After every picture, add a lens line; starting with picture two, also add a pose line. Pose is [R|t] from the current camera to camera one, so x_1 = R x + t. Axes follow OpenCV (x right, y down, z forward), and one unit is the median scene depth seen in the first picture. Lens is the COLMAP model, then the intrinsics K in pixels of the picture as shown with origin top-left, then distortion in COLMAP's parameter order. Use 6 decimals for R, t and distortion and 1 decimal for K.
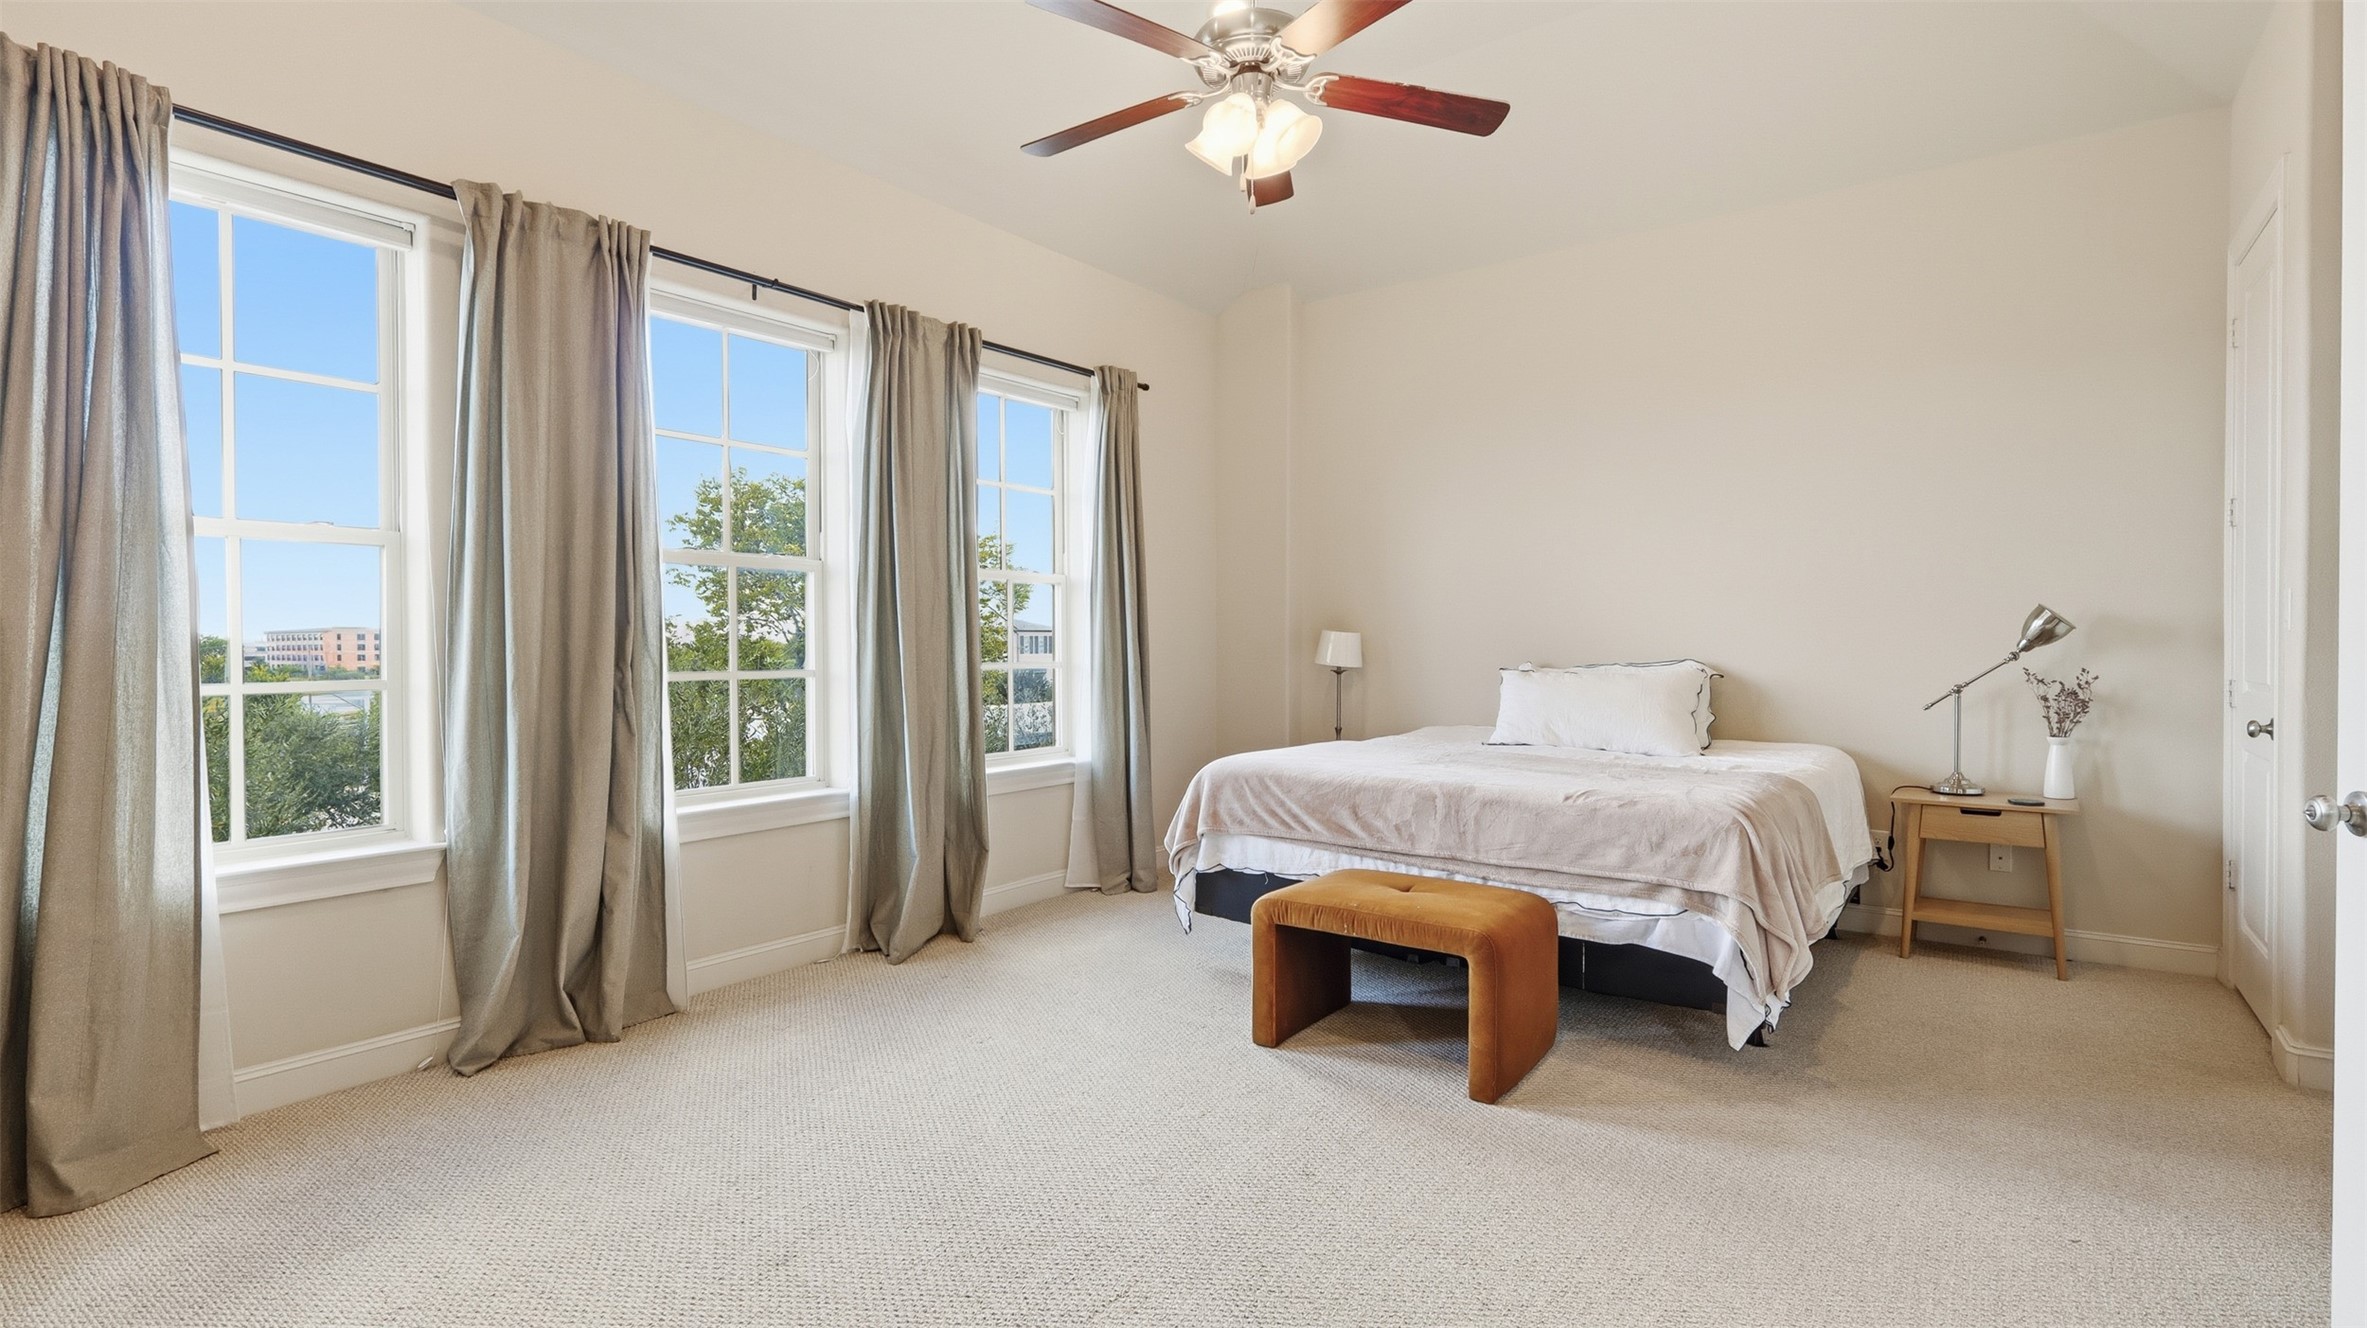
lens RADIAL K [[1122.5, 0, 1184.7], [0, 1122.5, 662.4], [0, 0, 1]] dist [-0.000643, 0.001785]
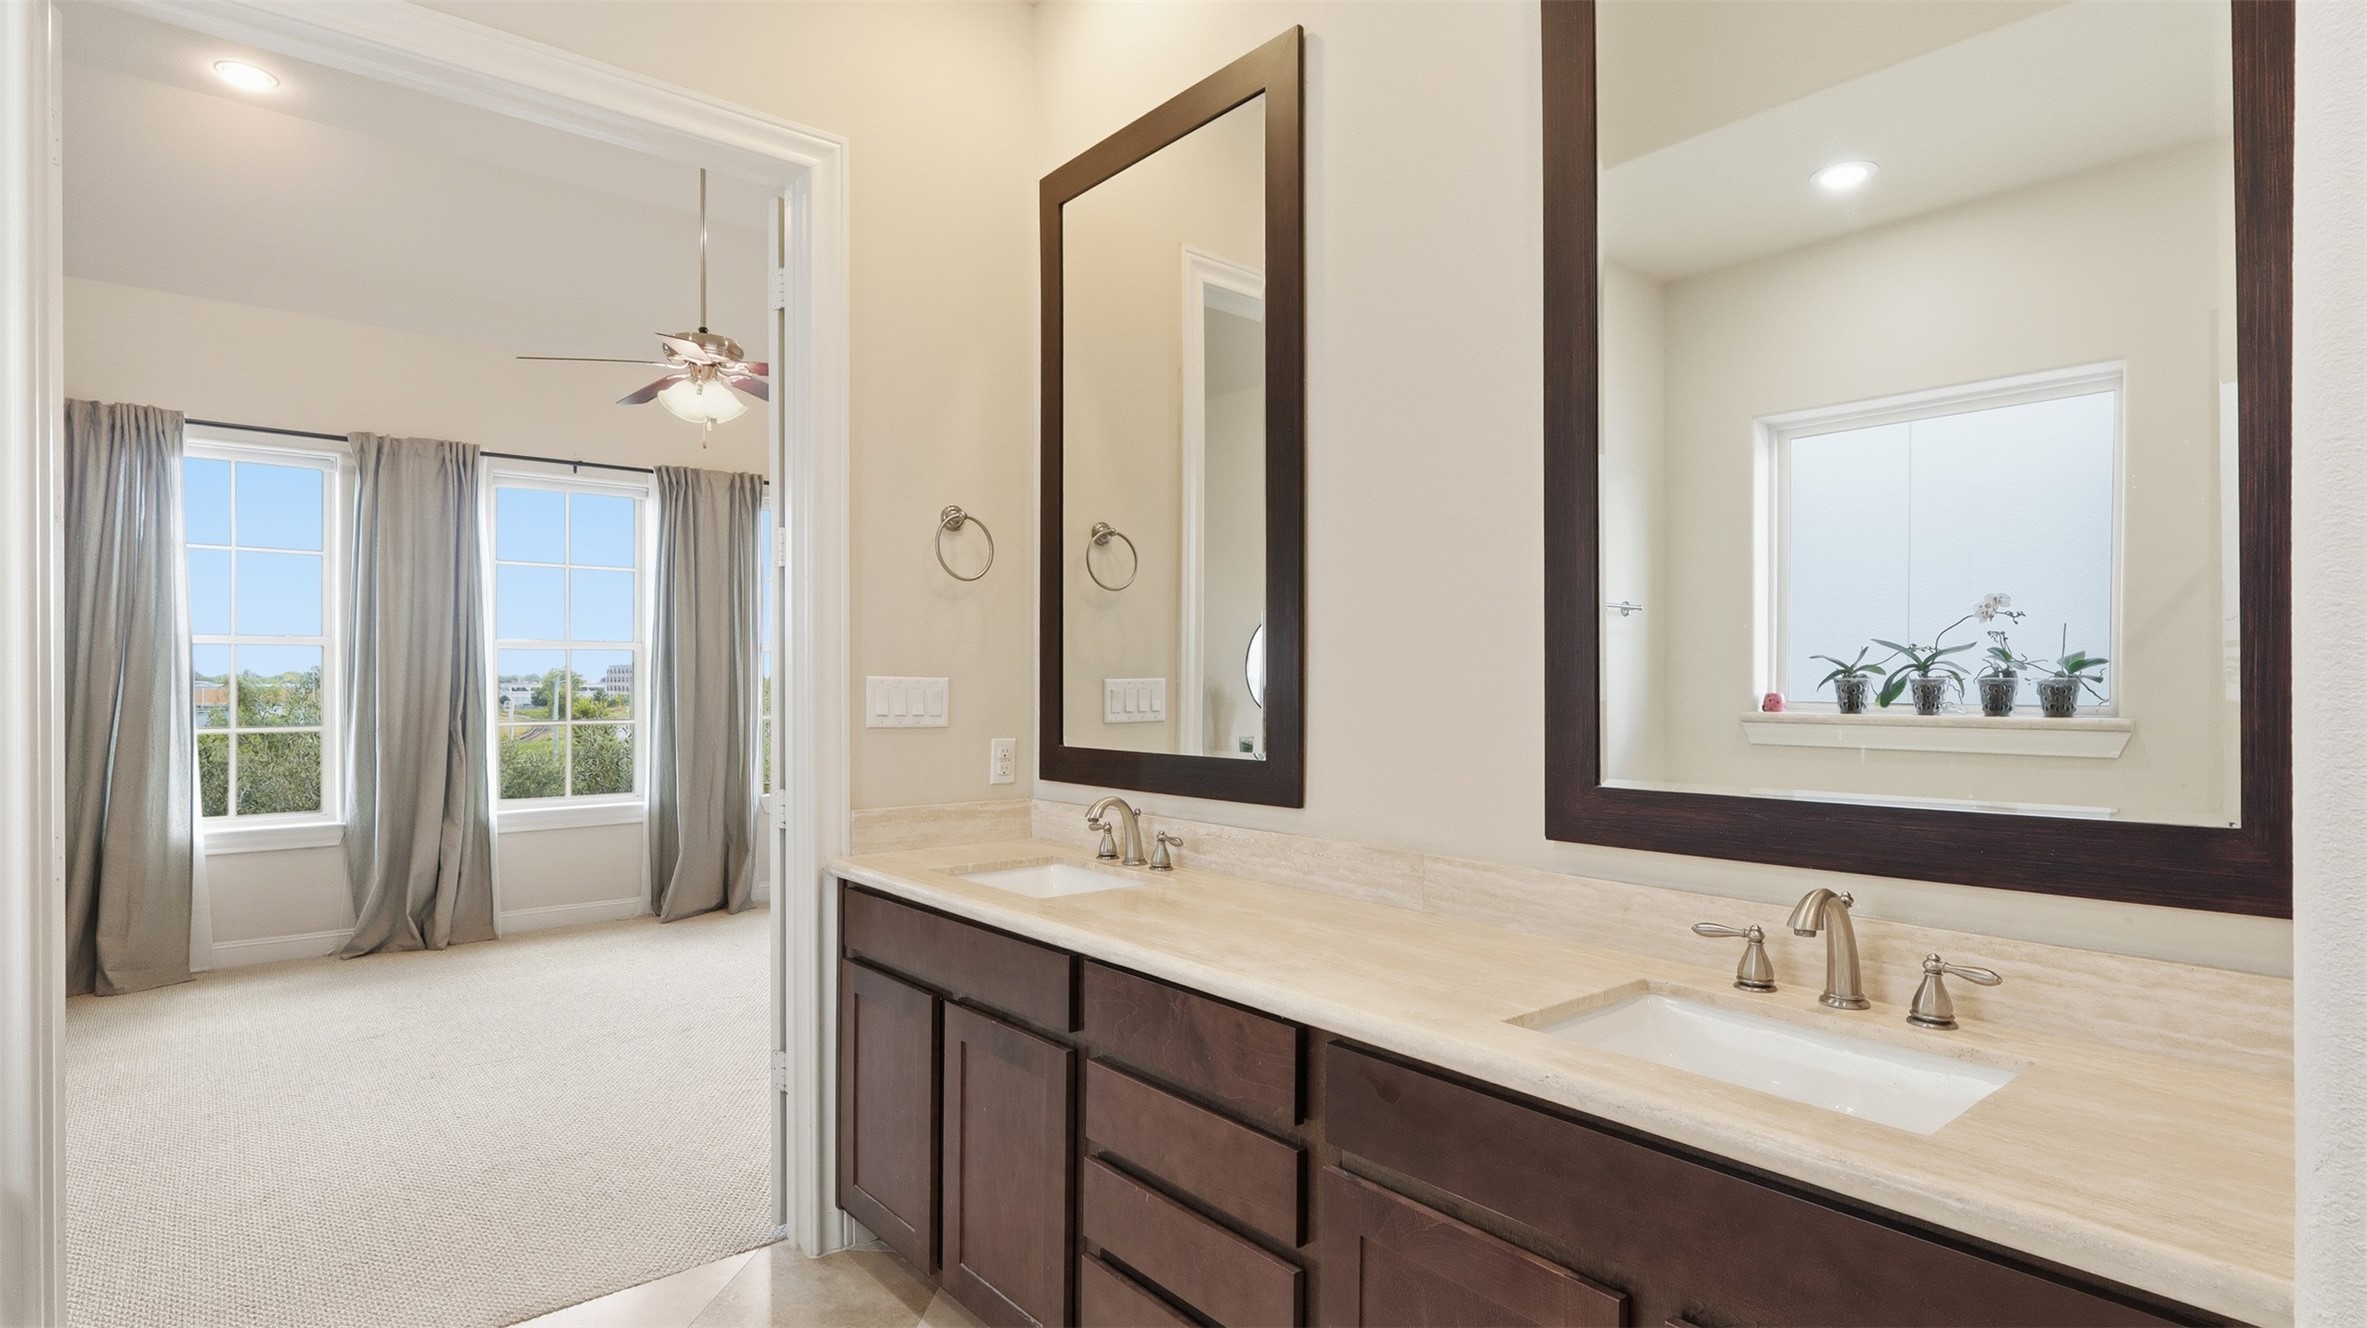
lens RADIAL K [[1160.3, 0, 1185.3], [0, 1160.3, 682.5], [0, 0, 1]] dist [-0.004271, -0.000747]
pose [[0.965920, 0.002228, -0.258833, 0.999025], [-0.005917, 0.999892, -0.013474, -0.032474], [0.258775, 0.014546, 0.965828, -0.351233]]
